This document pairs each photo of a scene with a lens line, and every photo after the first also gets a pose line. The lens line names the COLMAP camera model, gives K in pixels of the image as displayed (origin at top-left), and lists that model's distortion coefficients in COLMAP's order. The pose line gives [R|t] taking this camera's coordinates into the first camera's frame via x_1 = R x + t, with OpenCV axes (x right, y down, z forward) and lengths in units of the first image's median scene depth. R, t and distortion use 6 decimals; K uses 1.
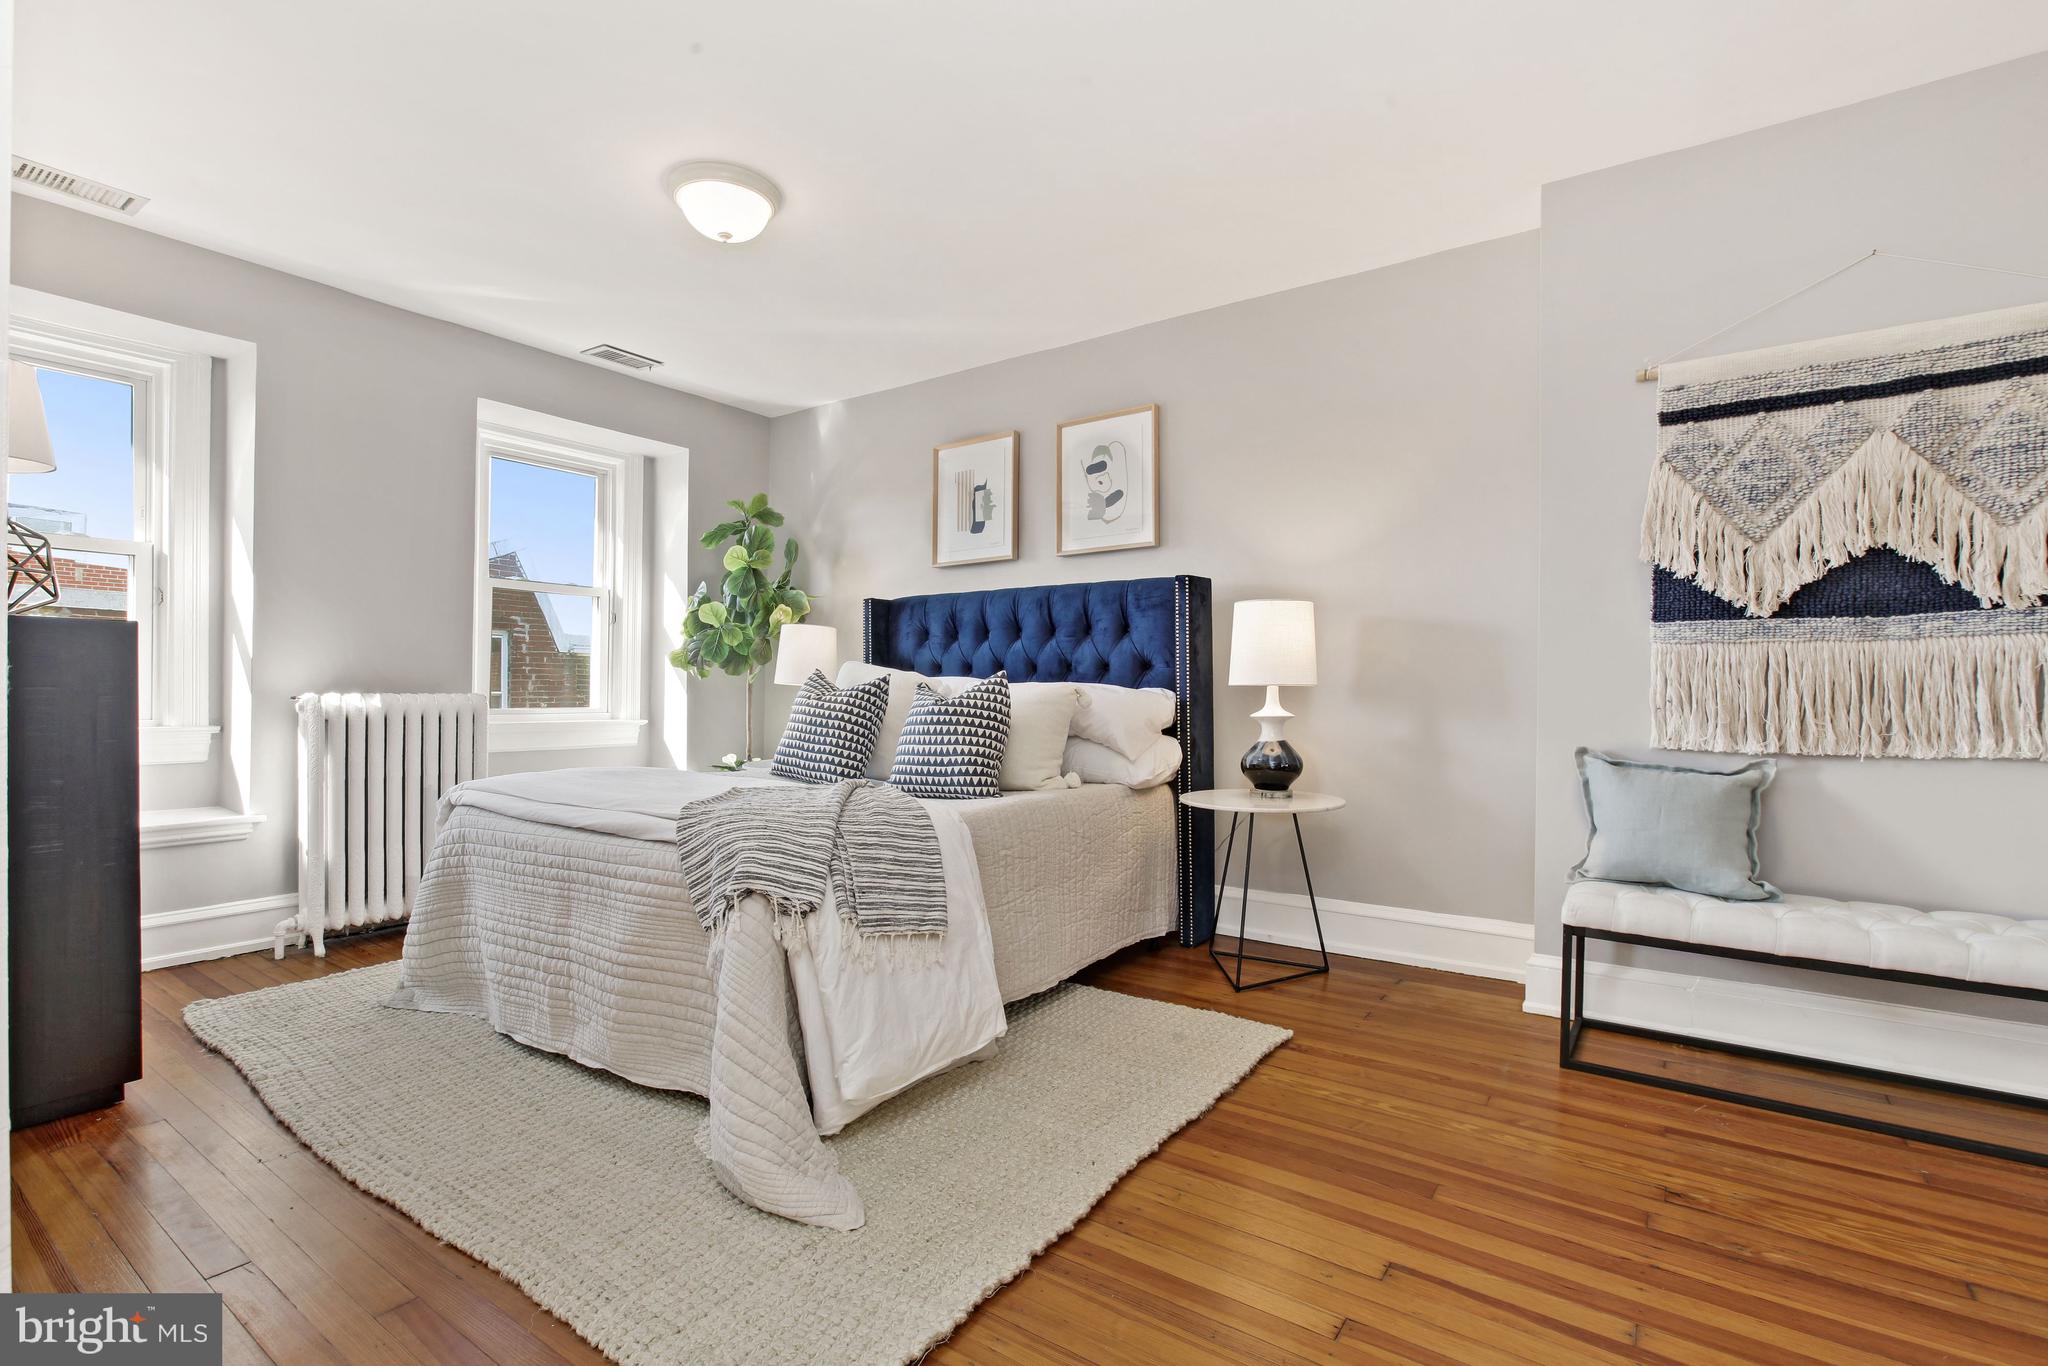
lens RADIAL K [[948.1, 0, 1021.7], [0, 948.1, 696.0], [0, 0, 1]] dist [0.002464, 0.001340]
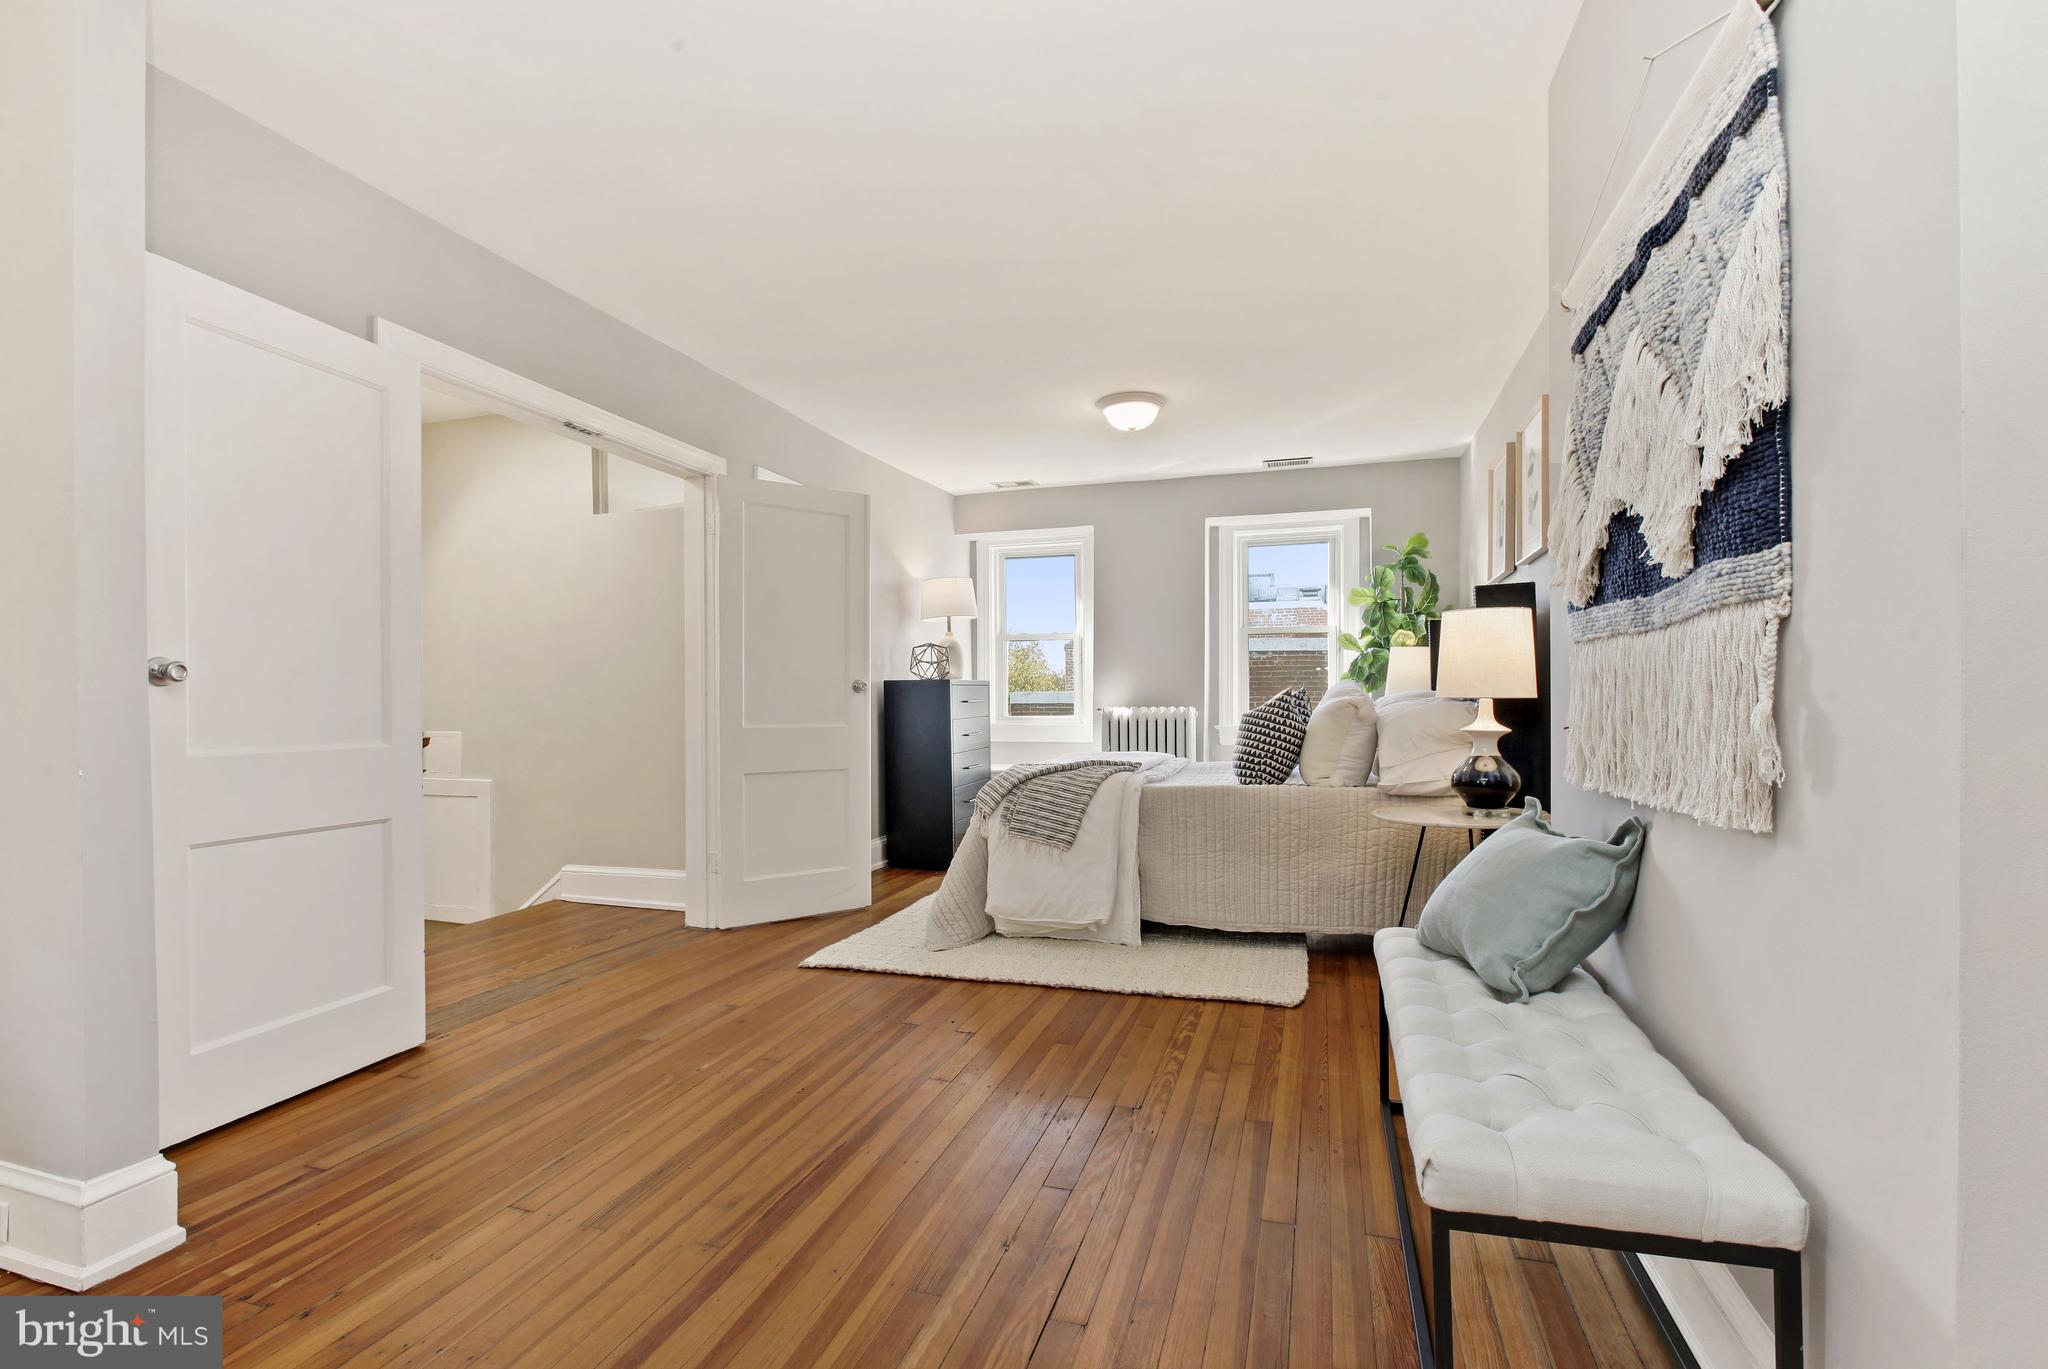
lens RADIAL K [[948.1, 0, 1018.5], [0, 948.1, 716.1], [0, 0, 1]] dist [0.002464, 0.001340]
pose [[0.304255, 0.006854, -0.952566, 1.087049], [0.001780, 0.999968, 0.007763, 0.000176], [0.952589, -0.004058, 0.304233, 0.291770]]
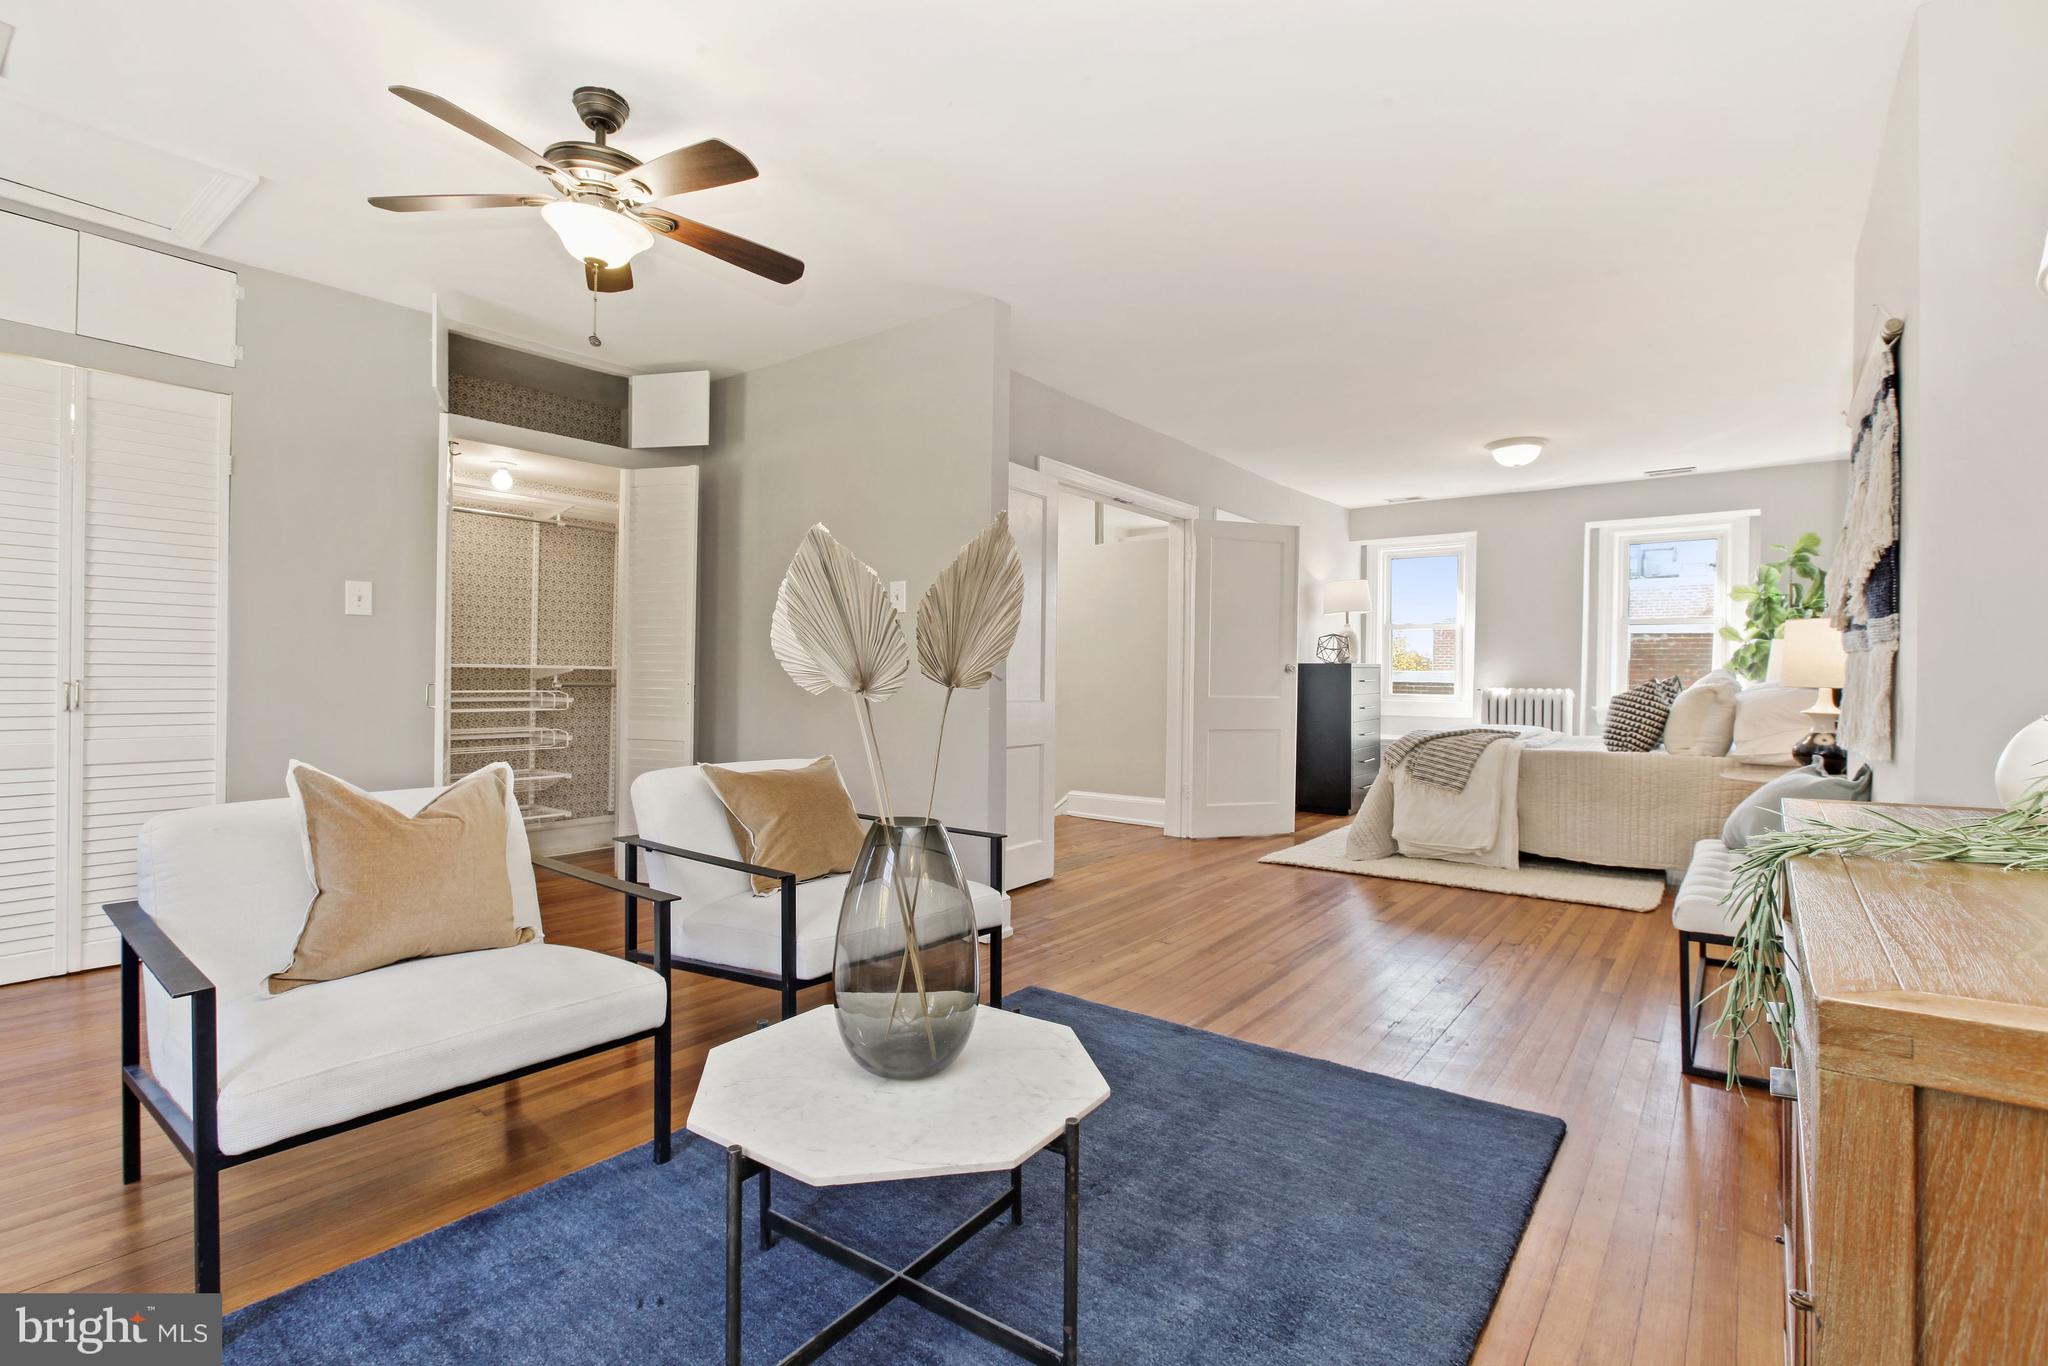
lens RADIAL K [[948.1, 0, 1037.7], [0, 948.1, 682.6], [0, 0, 1]] dist [0.002464, 0.001340]
pose [[-0.026700, 0.001309, -0.999643, 1.599048], [-0.018240, 0.999832, 0.001797, -0.000268], [0.999477, 0.018281, -0.026672, 0.037002]]
